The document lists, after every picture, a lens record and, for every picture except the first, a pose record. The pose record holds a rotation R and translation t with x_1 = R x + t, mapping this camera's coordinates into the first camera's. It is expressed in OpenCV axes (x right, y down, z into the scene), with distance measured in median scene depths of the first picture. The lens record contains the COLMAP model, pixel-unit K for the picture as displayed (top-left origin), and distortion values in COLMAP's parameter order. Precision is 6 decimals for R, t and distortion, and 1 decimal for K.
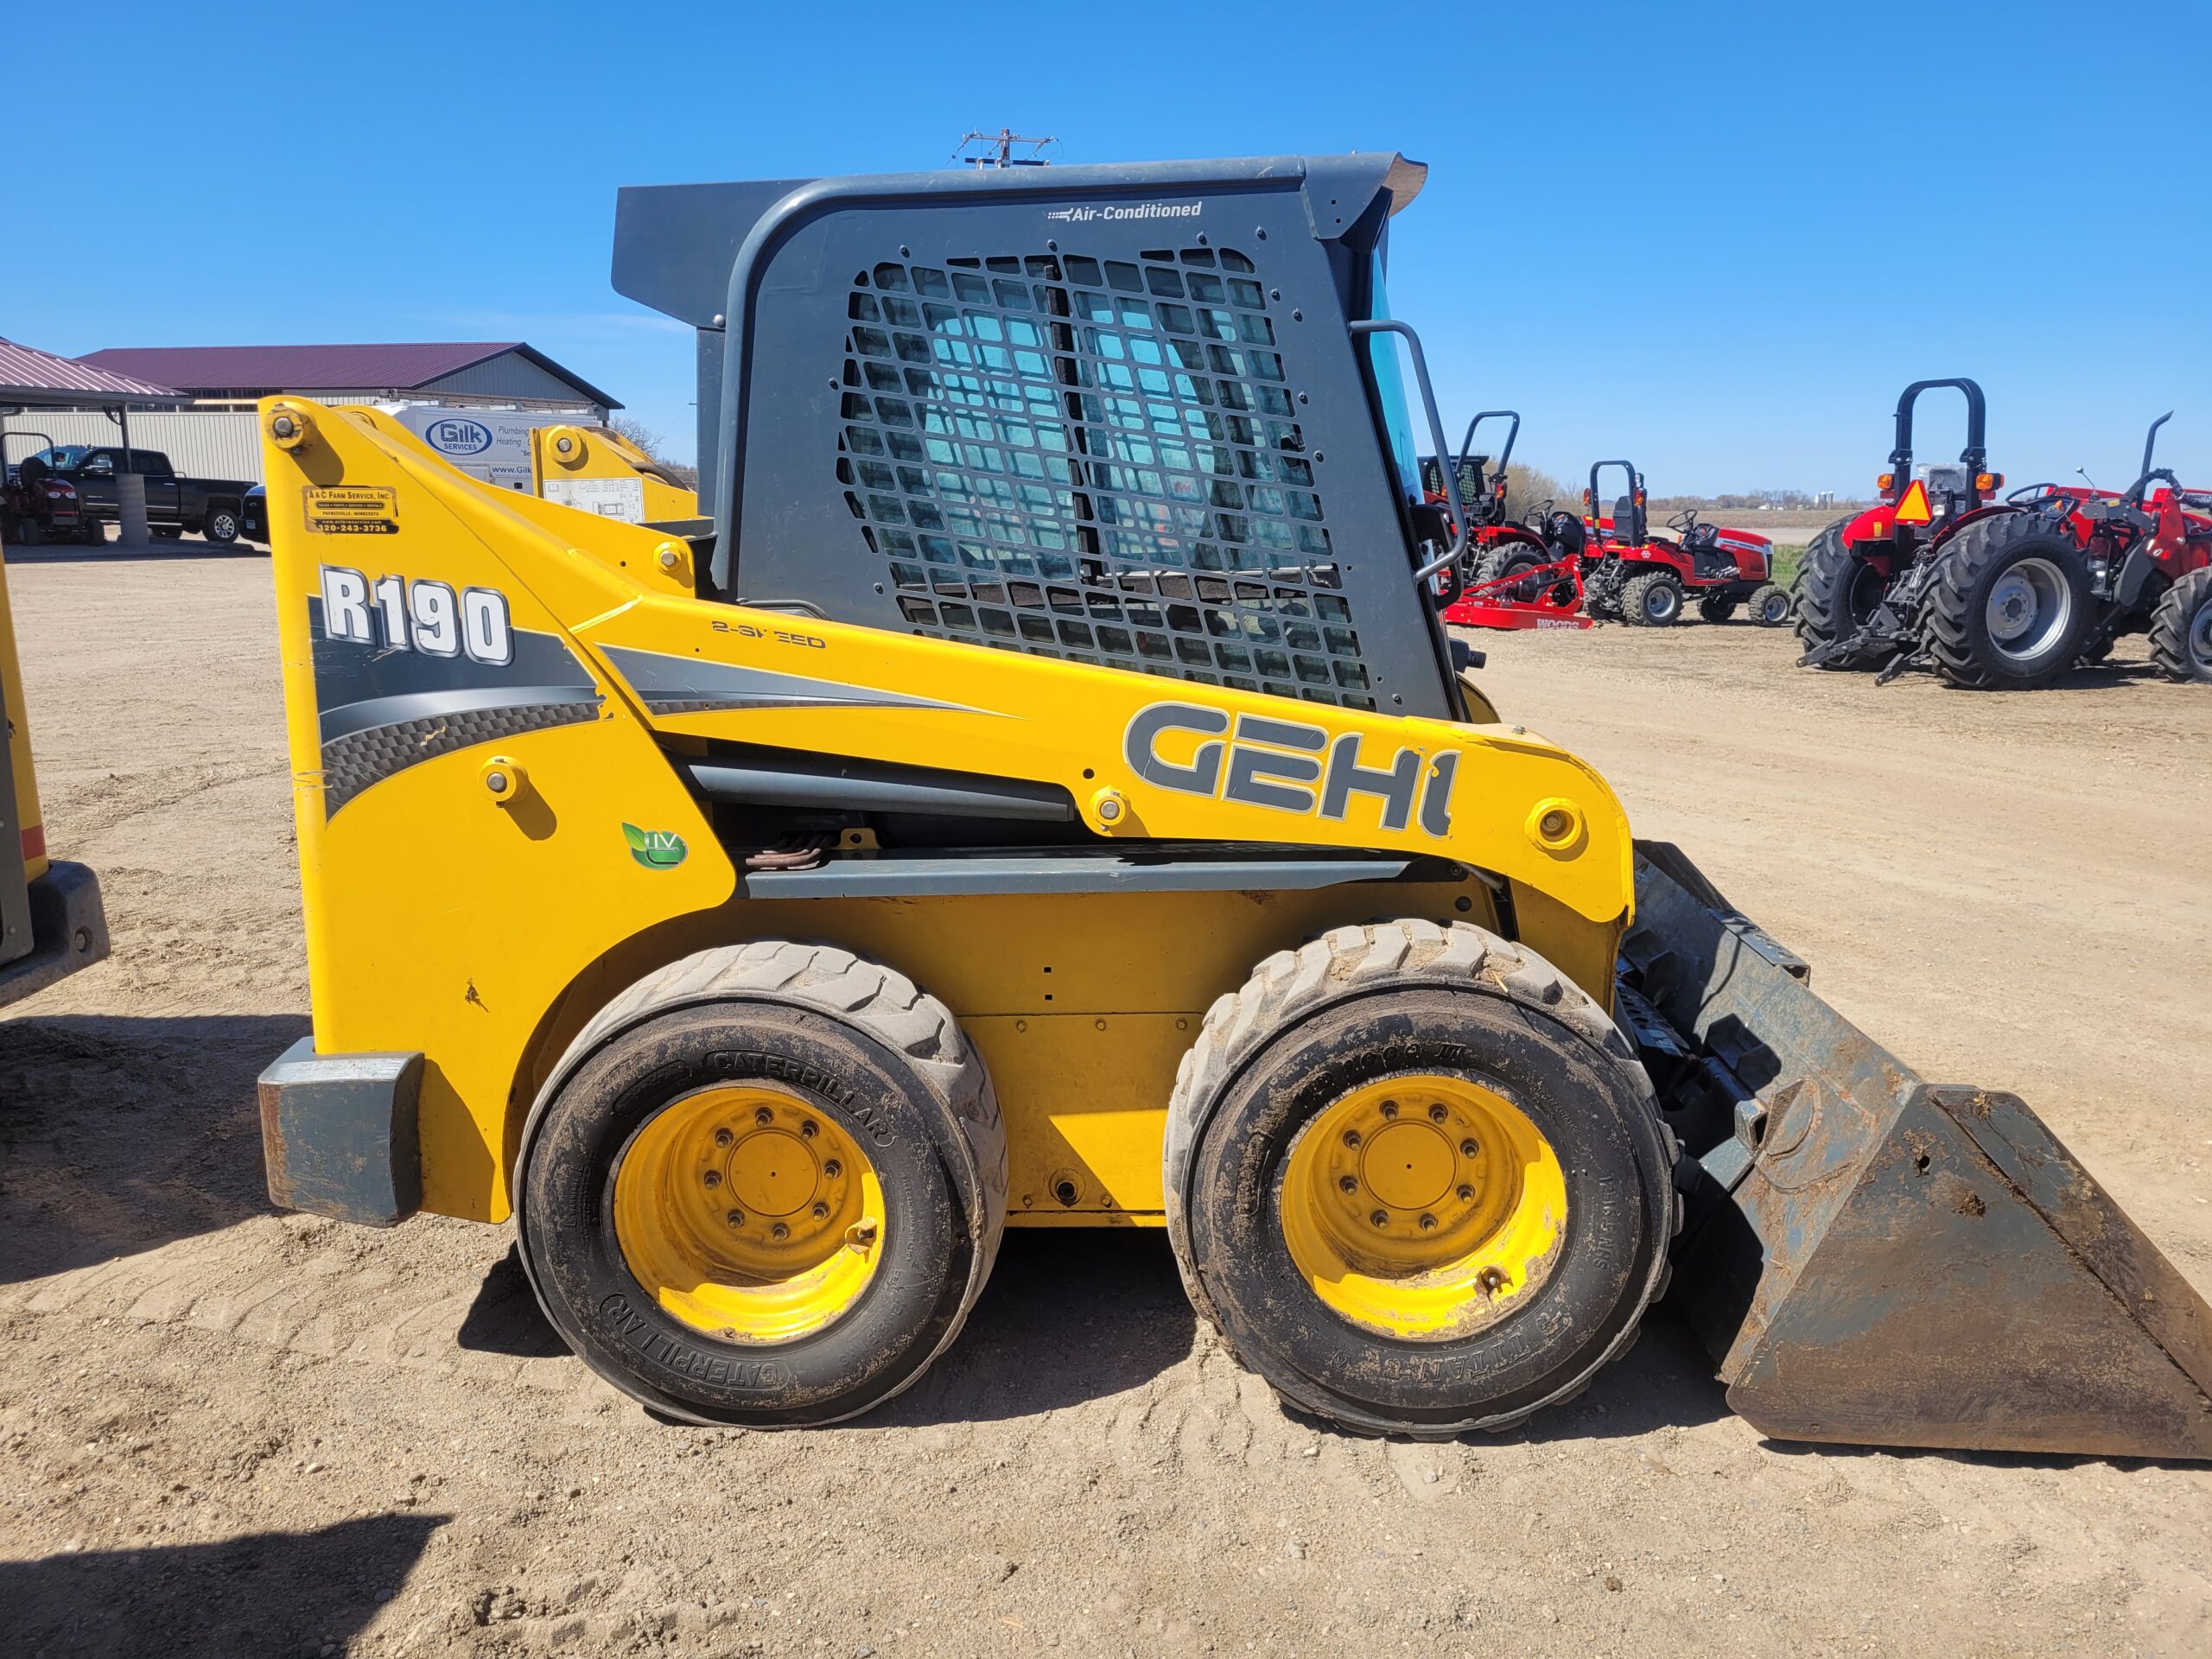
lens RADIAL K [[1661.2, 0, 1096.9], [0, 1661.2, 803.5], [0, 0, 1]] dist [0.054945, -0.043928]
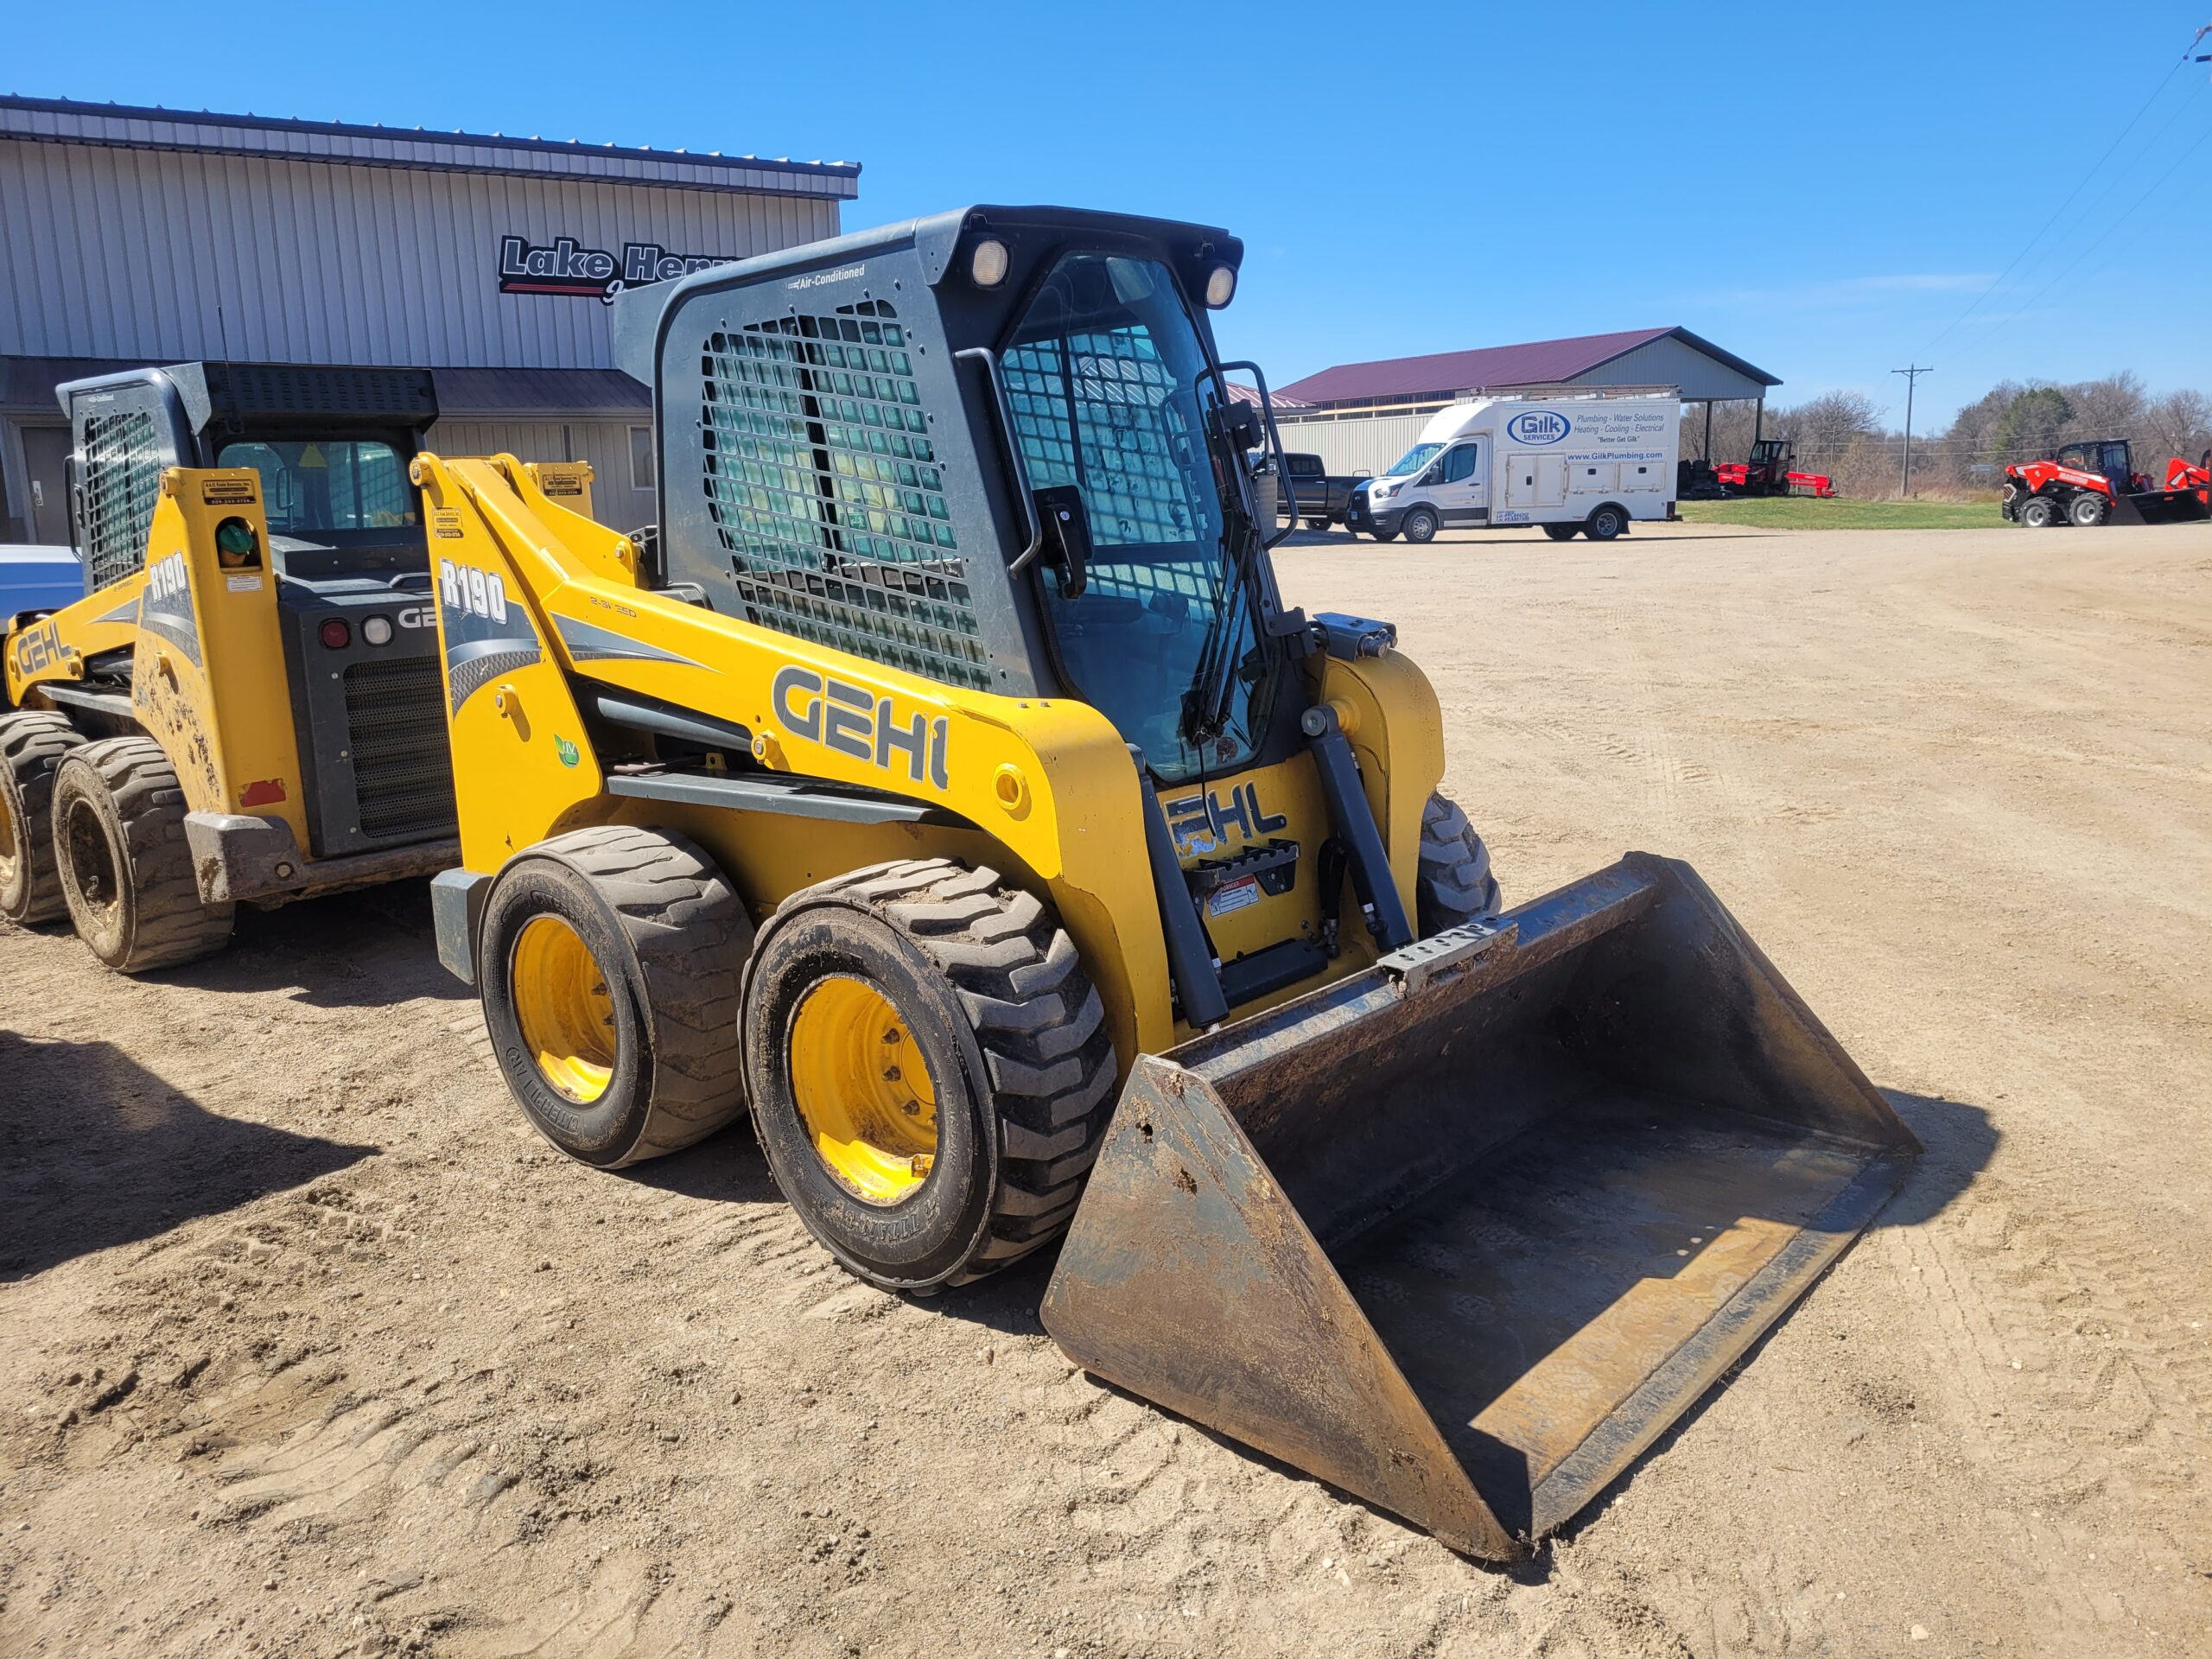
lens RADIAL K [[1661.2, 0, 1096.9], [0, 1661.2, 803.5], [0, 0, 1]] dist [0.054945, -0.043928]
pose [[0.778062, 0.090809, -0.621589, 1.018541], [-0.085546, 0.995595, 0.038368, -0.024829], [0.622335, 0.023322, 0.782403, 0.150685]]
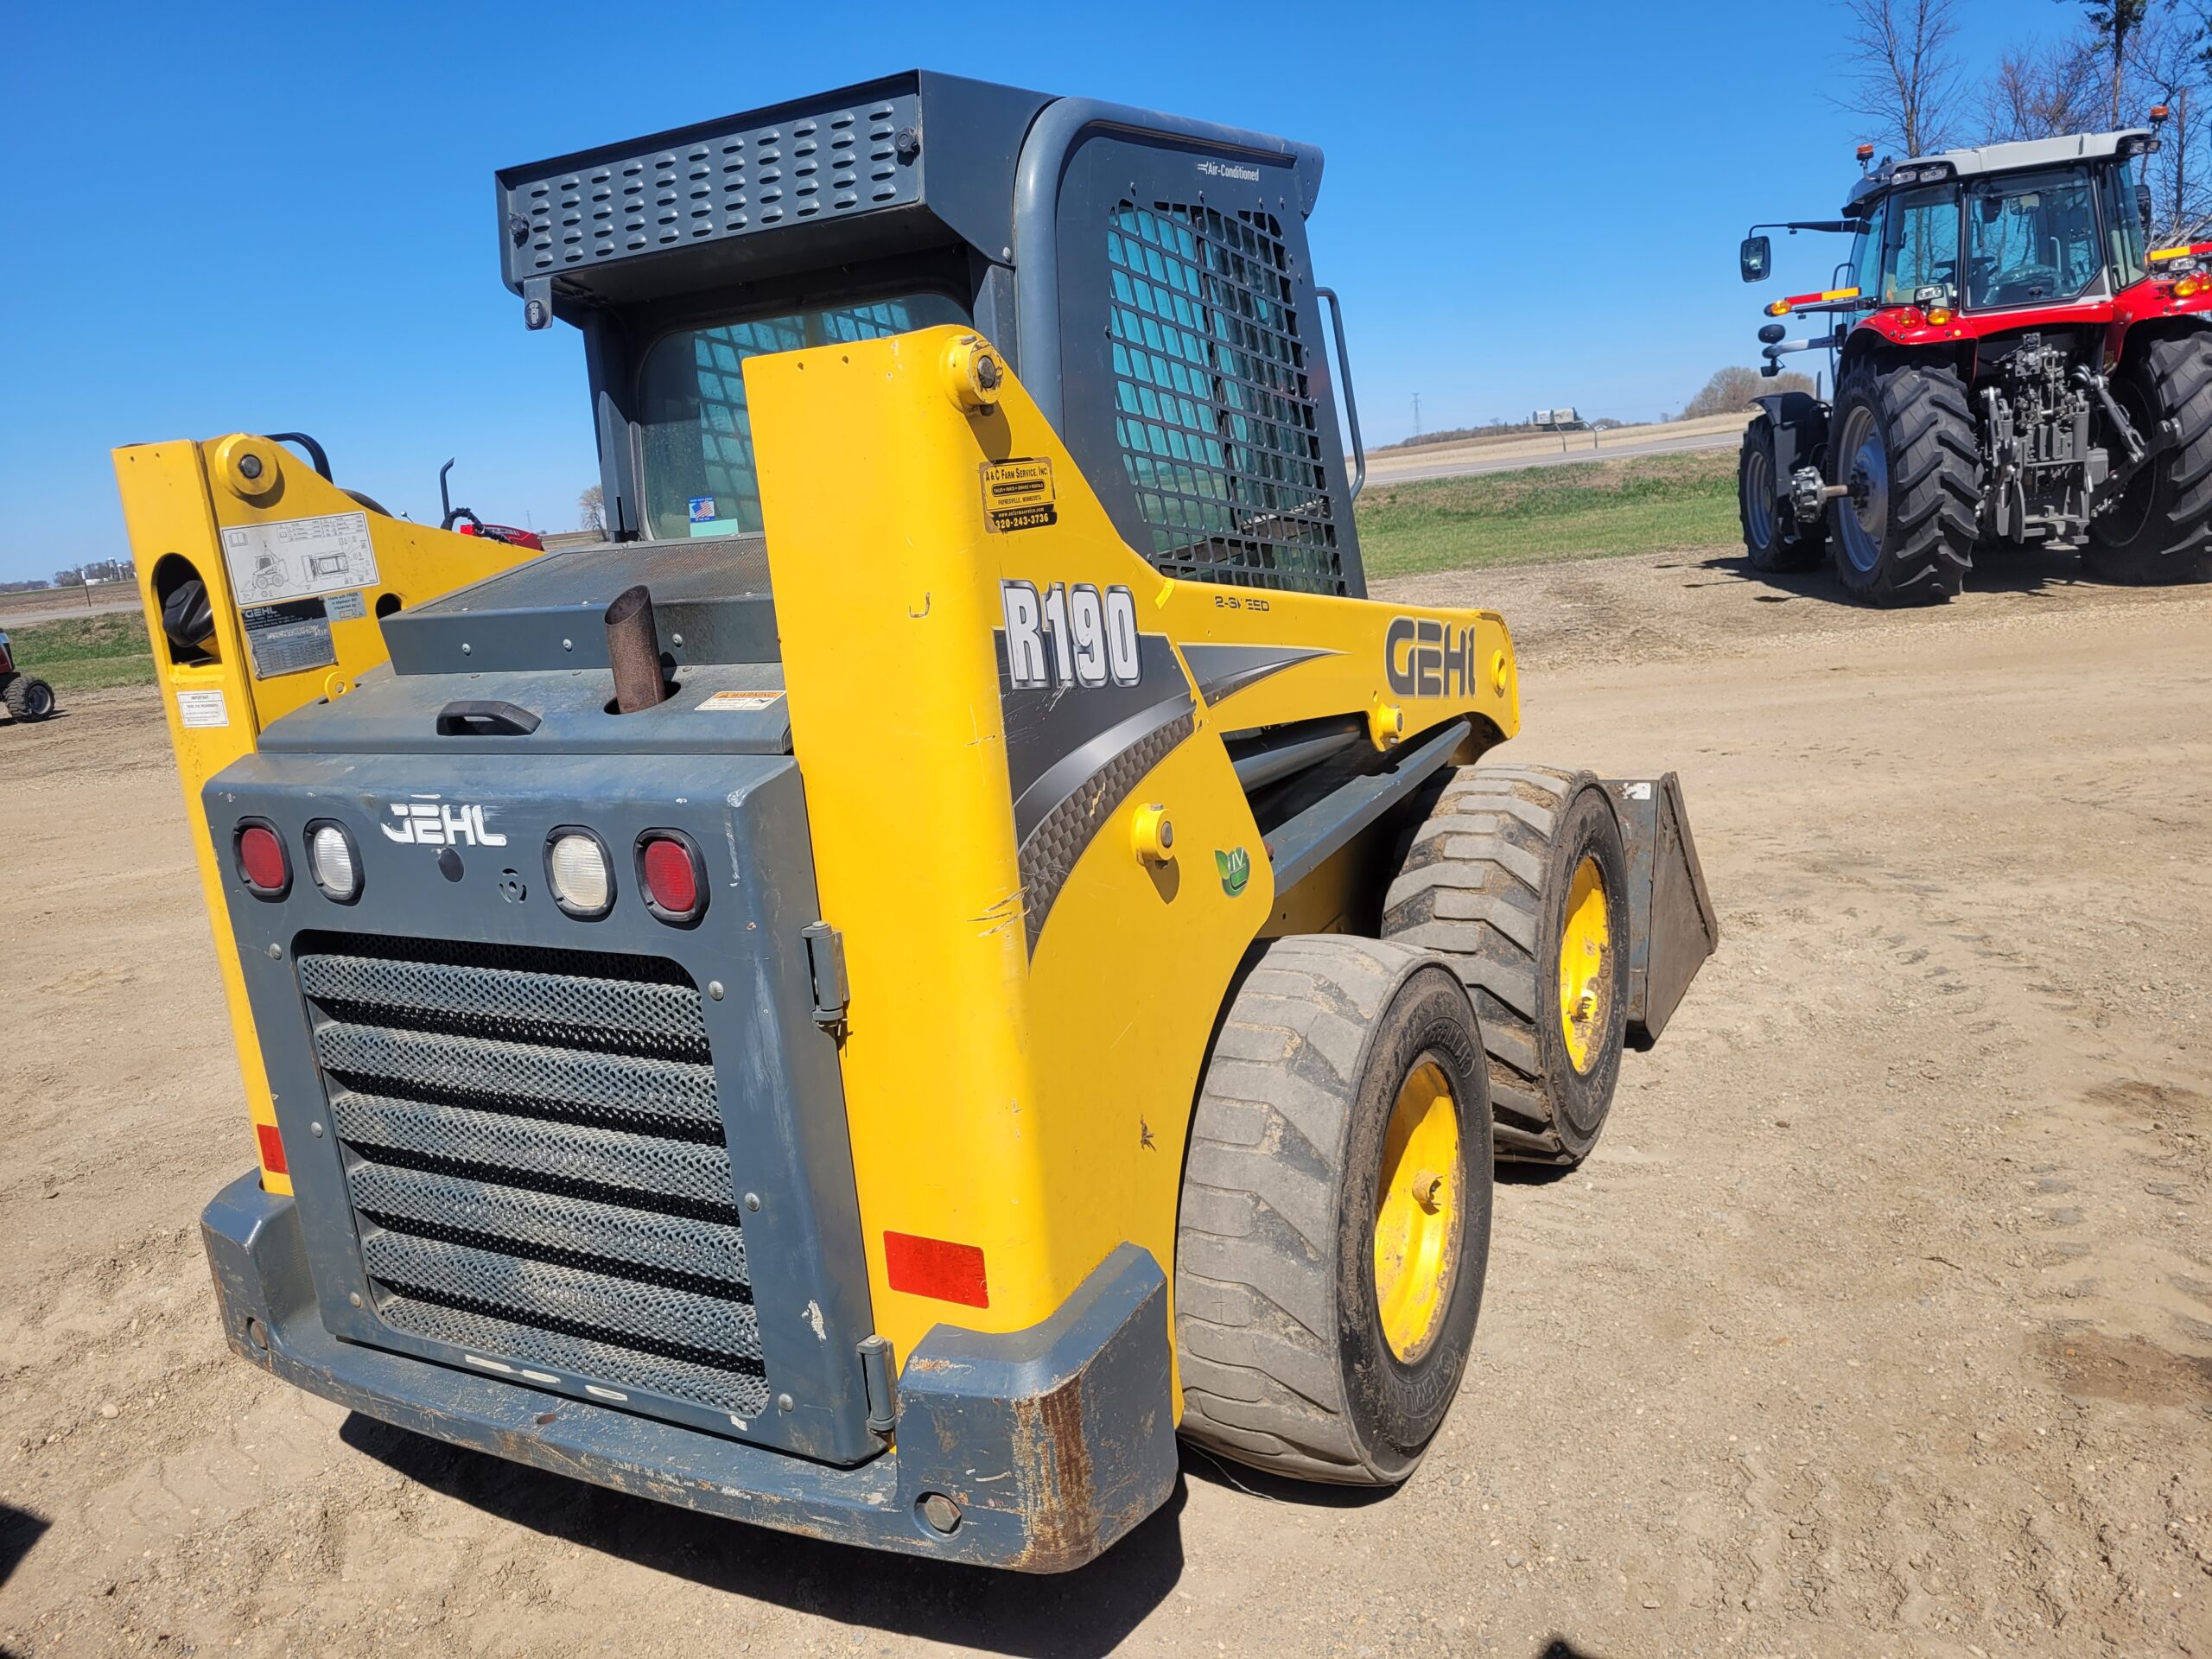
lens RADIAL K [[1661.2, 0, 1096.9], [0, 1661.2, 803.5], [0, 0, 1]] dist [0.054945, -0.043928]
pose [[0.432959, -0.224807, 0.872931, -1.033638], [0.265084, 0.957335, 0.115067, -0.122299], [-0.861555, 0.181580, 0.474079, 0.664543]]
